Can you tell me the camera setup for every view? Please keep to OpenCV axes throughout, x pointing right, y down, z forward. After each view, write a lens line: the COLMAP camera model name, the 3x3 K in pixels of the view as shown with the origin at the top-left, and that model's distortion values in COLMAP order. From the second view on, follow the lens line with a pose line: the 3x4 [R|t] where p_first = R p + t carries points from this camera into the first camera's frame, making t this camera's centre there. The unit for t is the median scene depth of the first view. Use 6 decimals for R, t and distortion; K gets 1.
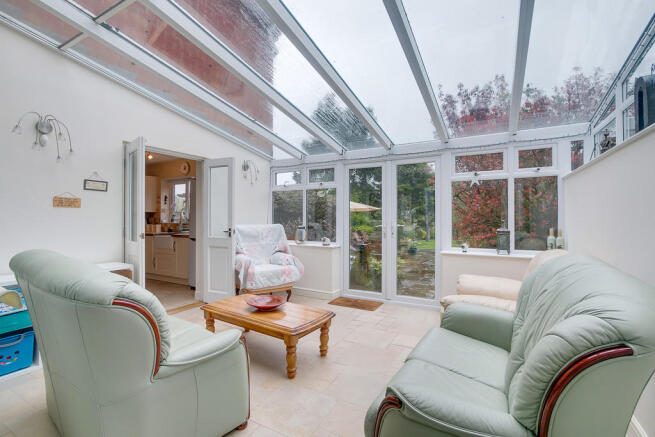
lens RADIAL K [[303.1, 0, 328.7], [0, 303.1, 215.5], [0, 0, 1]] dist [-0.000352, 0.000032]
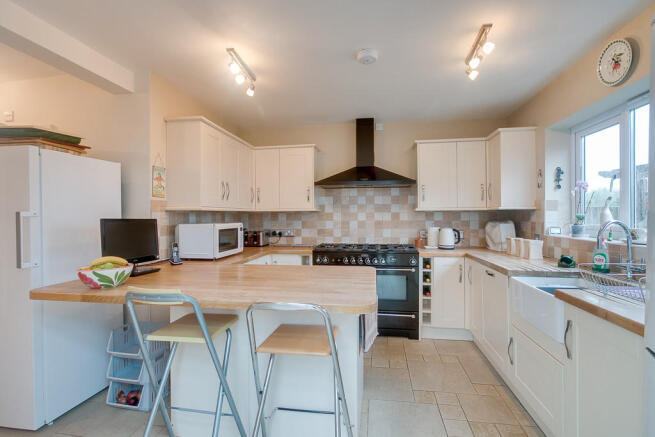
lens RADIAL K [[303.1, 0, 328.7], [0, 303.1, 215.5], [0, 0, 1]] dist [-0.000352, 0.000032]
pose [[0.352735, -0.007078, -0.935697, -0.275698], [0.012905, 0.999913, -0.002699, -0.005291], [0.935634, -0.011123, 0.352795, 0.584255]]
